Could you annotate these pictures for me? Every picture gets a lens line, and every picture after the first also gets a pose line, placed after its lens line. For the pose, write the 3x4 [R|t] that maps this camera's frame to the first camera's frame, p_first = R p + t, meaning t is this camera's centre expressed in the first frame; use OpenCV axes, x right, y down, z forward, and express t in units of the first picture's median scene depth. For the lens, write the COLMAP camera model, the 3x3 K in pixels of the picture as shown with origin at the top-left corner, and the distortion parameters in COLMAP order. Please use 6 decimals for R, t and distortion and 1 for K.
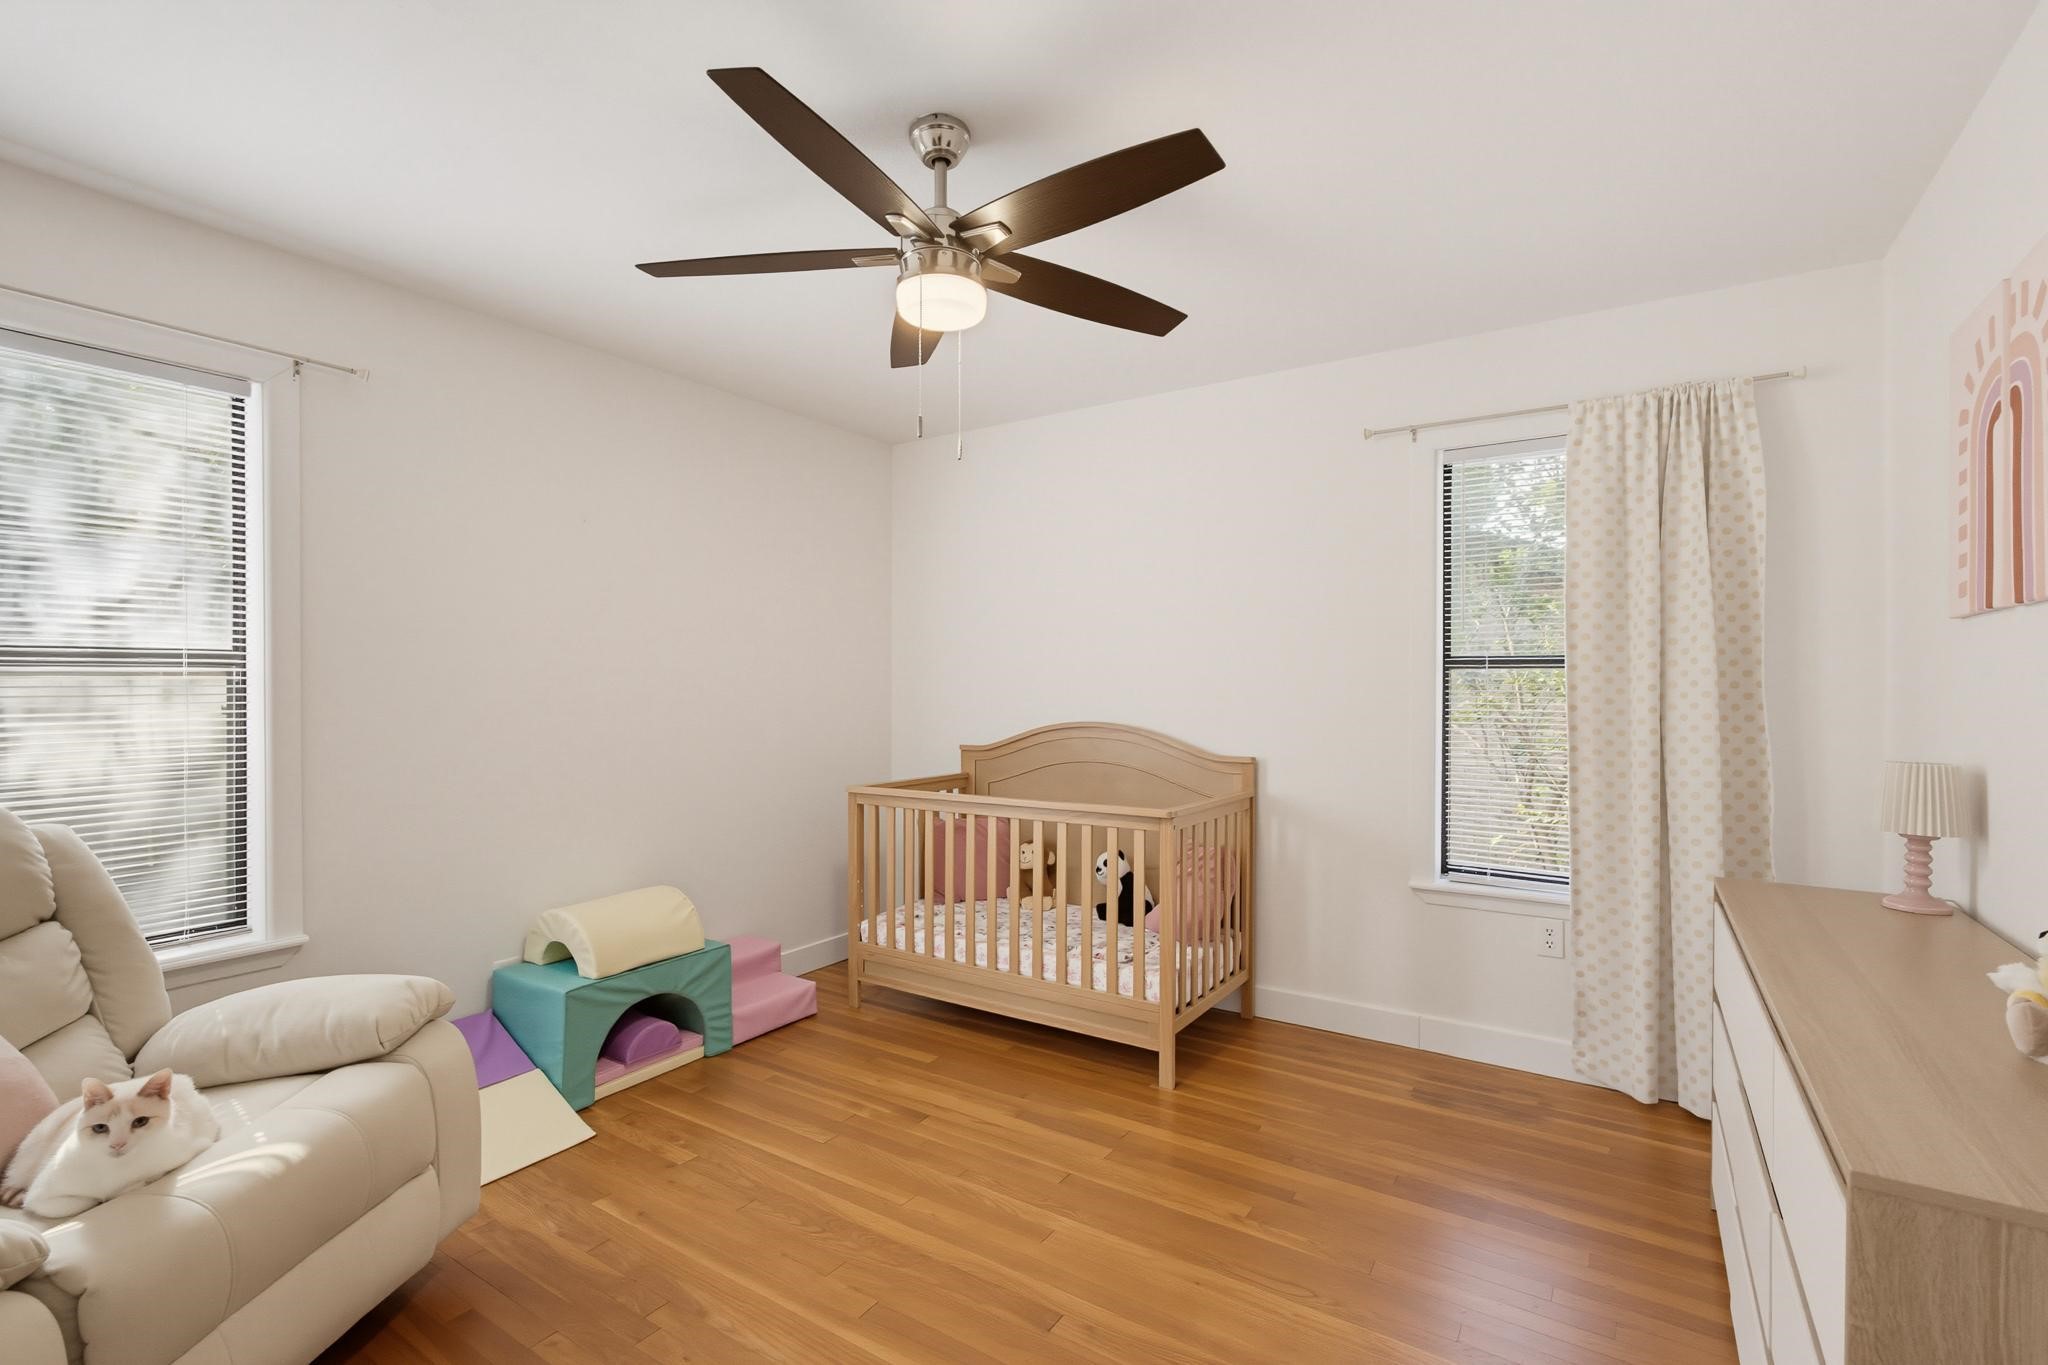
lens RADIAL K [[919.4, 0, 1031.5], [0, 919.4, 717.2], [0, 0, 1]] dist [-0.002530, 0.000766]
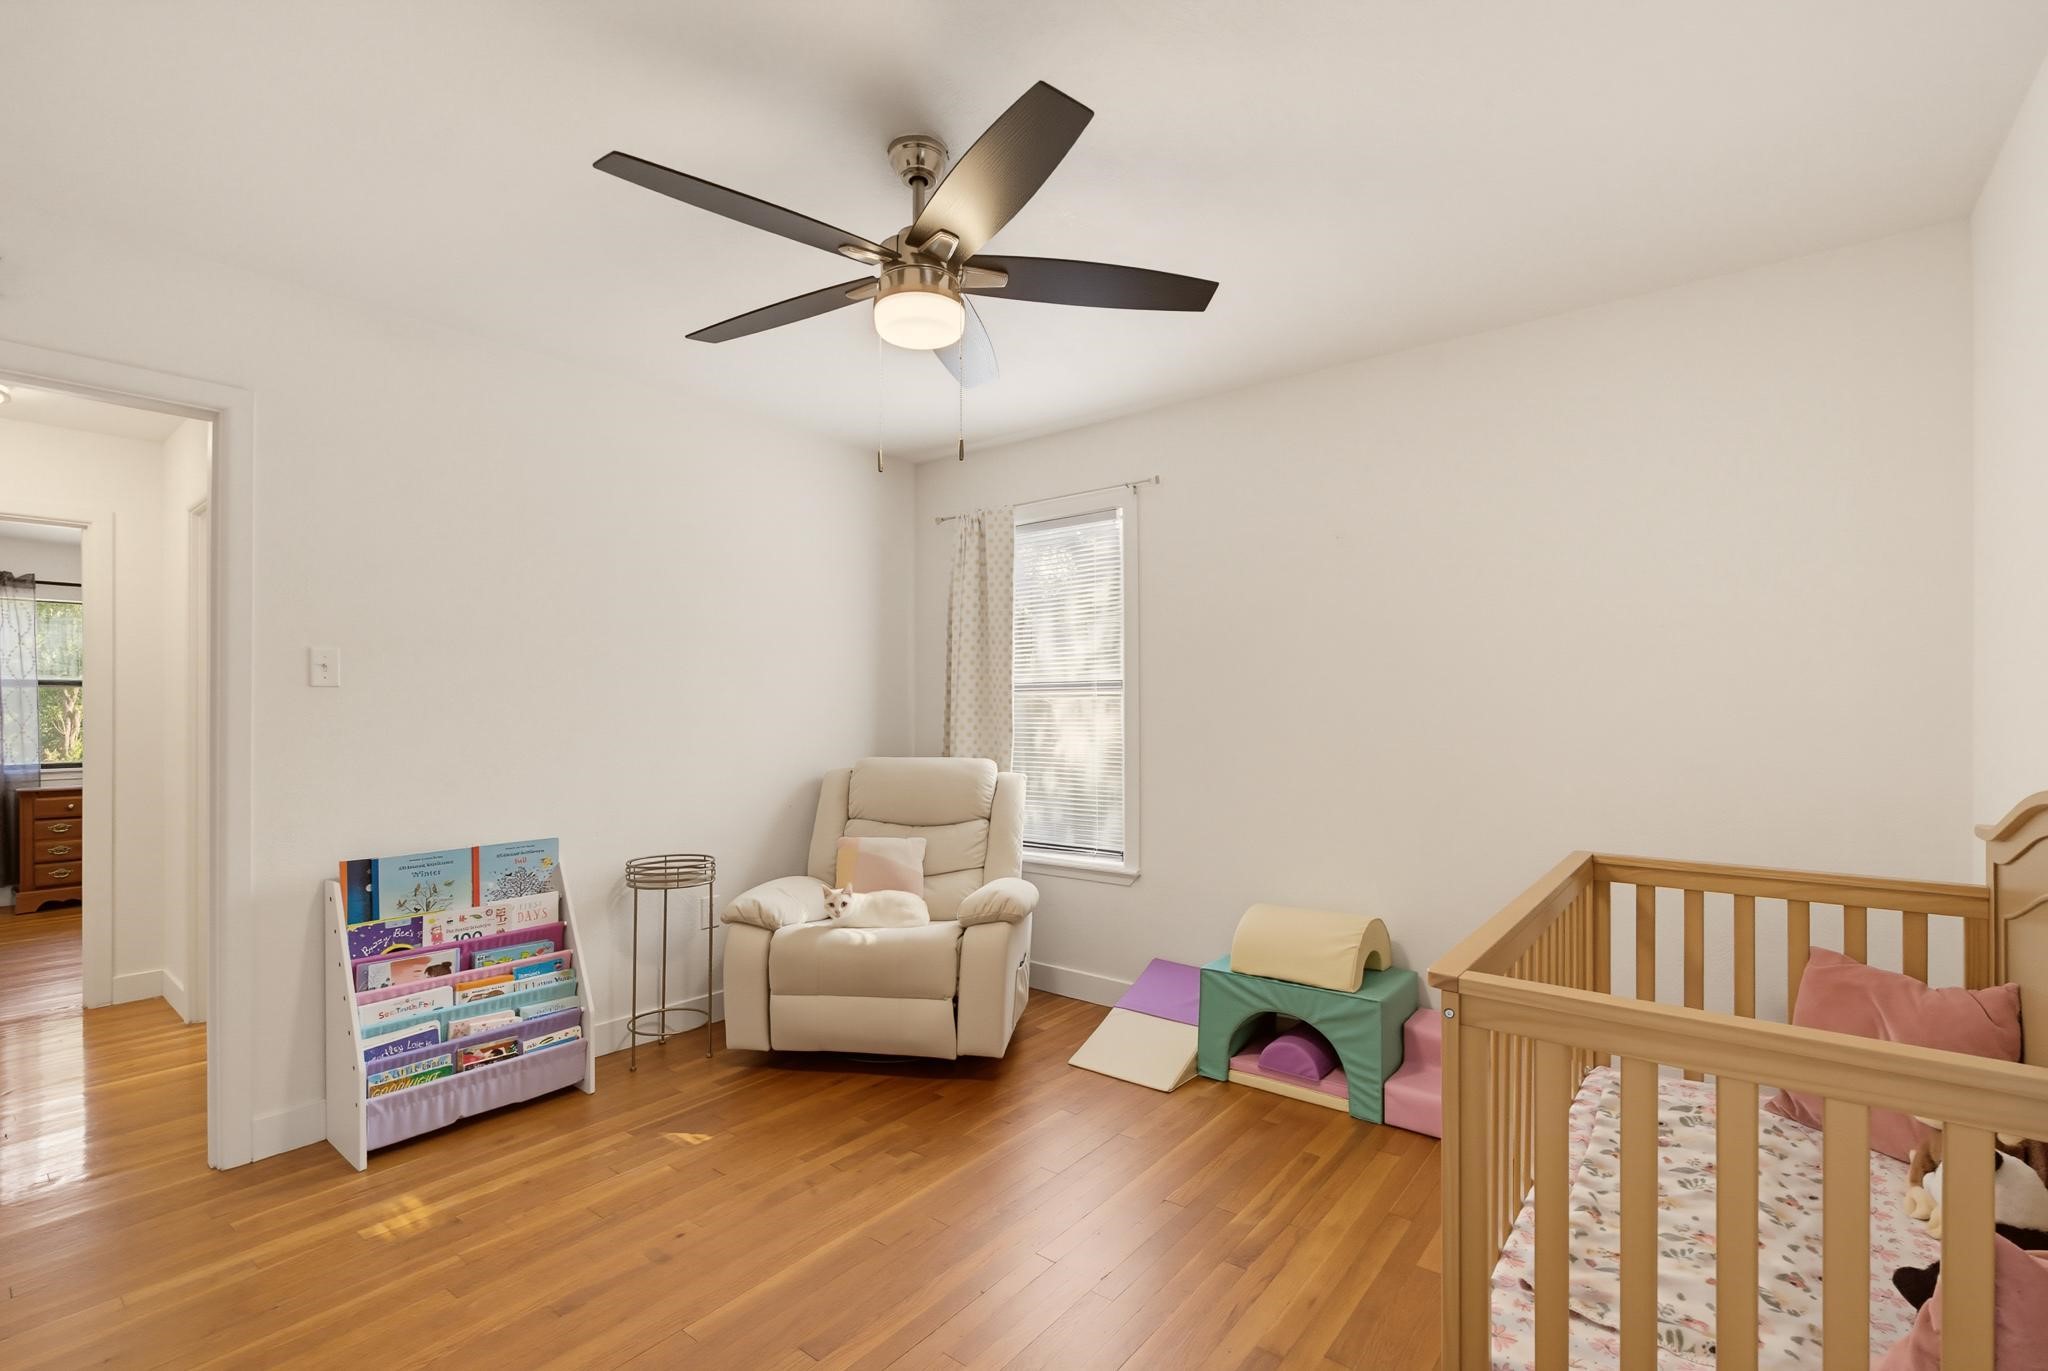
lens RADIAL K [[926.1, 0, 1013.7], [0, 926.1, 706.8], [0, 0, 1]] dist [-0.001584, 0.000161]
pose [[-0.121958, -0.002903, -0.992531, 0.901007], [-0.031905, 0.999490, 0.000997, -0.022267], [0.992022, 0.031789, -0.121989, 1.229964]]
